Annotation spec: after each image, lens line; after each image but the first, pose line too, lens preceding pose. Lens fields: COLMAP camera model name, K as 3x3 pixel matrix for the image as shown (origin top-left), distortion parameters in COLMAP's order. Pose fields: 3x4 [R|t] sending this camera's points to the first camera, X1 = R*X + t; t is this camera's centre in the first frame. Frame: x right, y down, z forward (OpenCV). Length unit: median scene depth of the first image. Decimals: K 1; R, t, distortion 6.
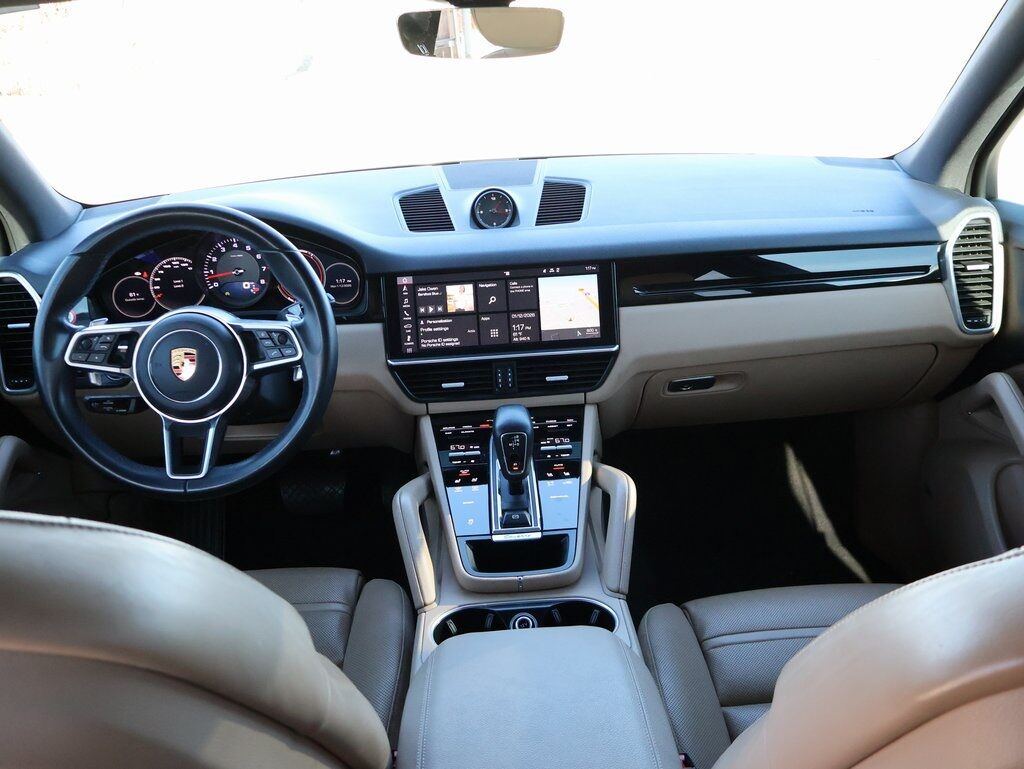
lens RADIAL K [[968.5, 0, 511.1], [0, 968.5, 385.2], [0, 0, 1]] dist [-0.006360, 0.000000]
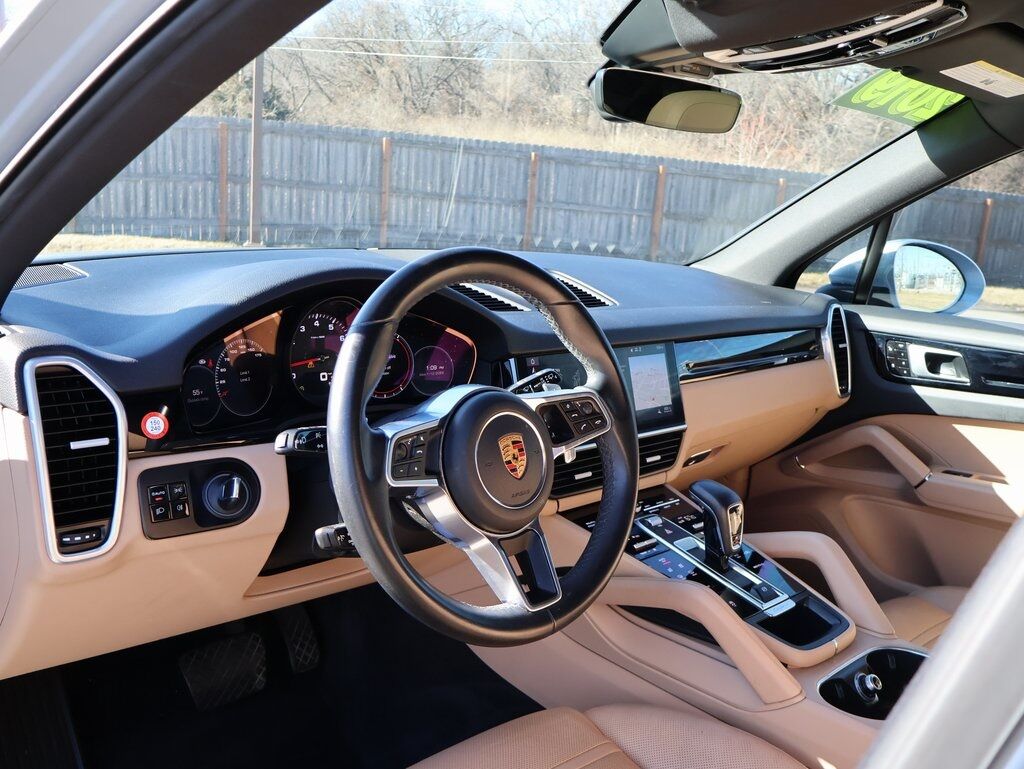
lens RADIAL K [[968.5, 0, 511.2], [0, 968.5, 384.1], [0, 0, 1]] dist [-0.006360, 0.000000]
pose [[0.728108, -0.029046, 0.684847, -0.723086], [0.134136, 0.985823, -0.100798, -0.001966], [-0.672210, 0.165255, 0.721682, 0.379623]]
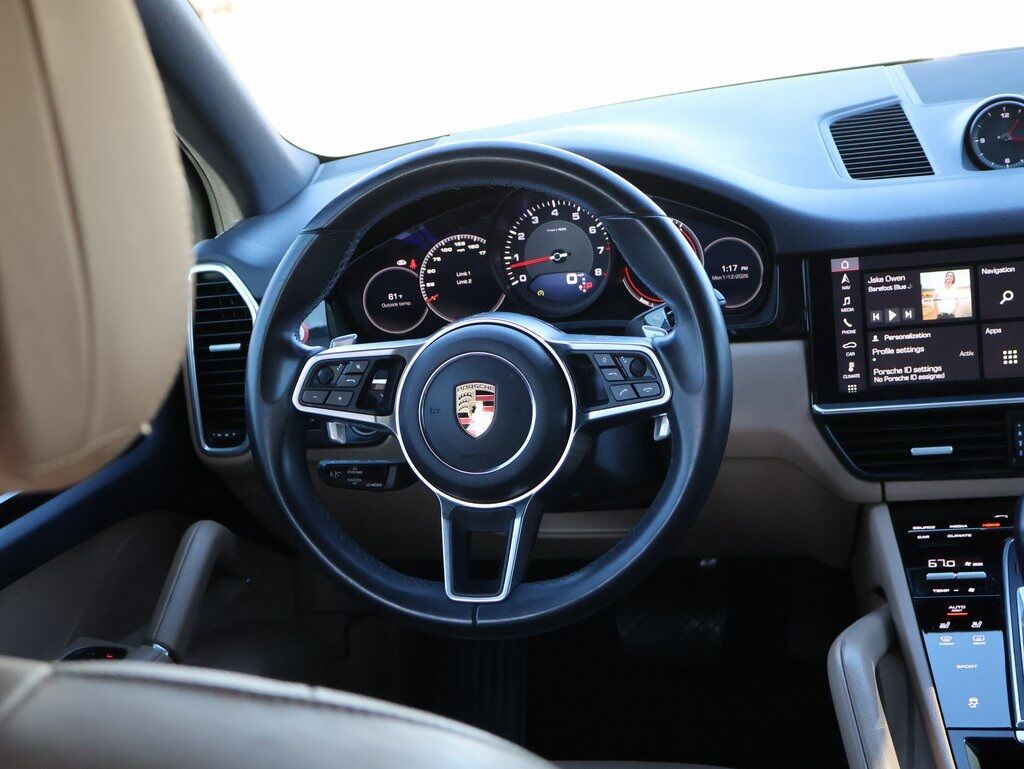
lens RADIAL K [[1588.3, 0, 501.3], [0, 1588.3, 395.0], [0, 0, 1]] dist [-0.002964, 0.000000]
pose [[0.956760, 0.004009, -0.290851, -0.031394], [-0.013494, 0.999440, -0.030612, -0.000808], [0.290566, 0.033213, 0.956279, 0.054971]]
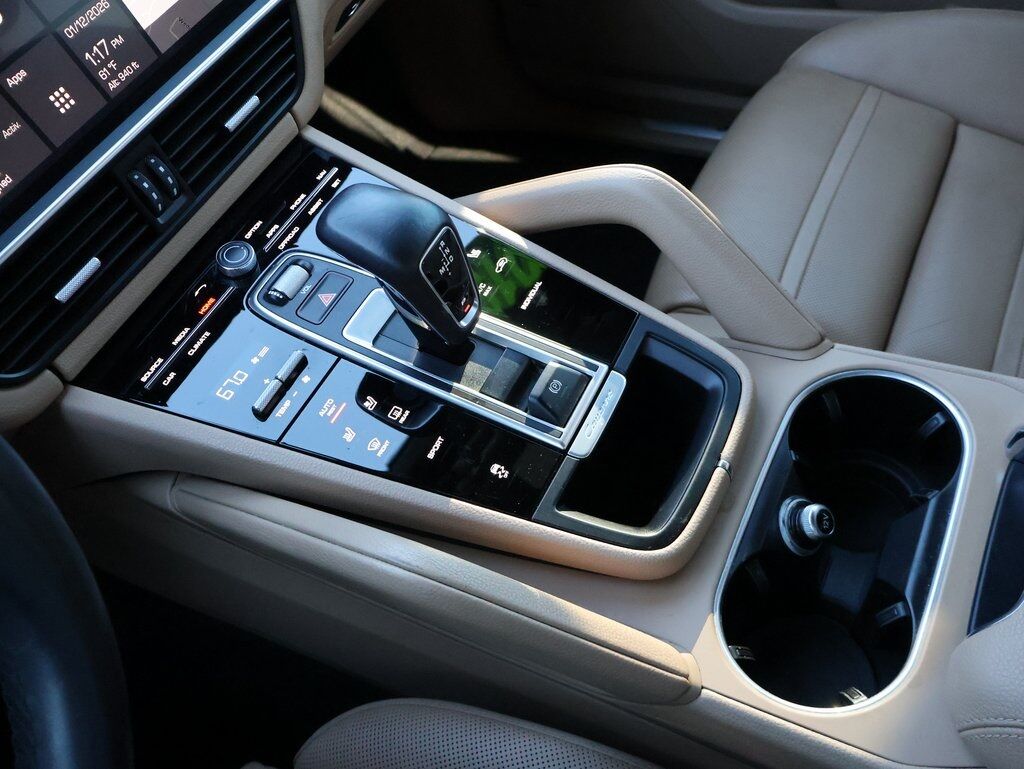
lens RADIAL K [[968.5, 0, 510.8], [0, 968.5, 382.1], [0, 0, 1]] dist [-0.006360, 0.000000]
pose [[0.485733, -0.691450, 0.534753, -0.206237], [0.451662, 0.722310, 0.523707, -0.092048], [-0.748375, -0.012854, 0.663152, 0.624833]]
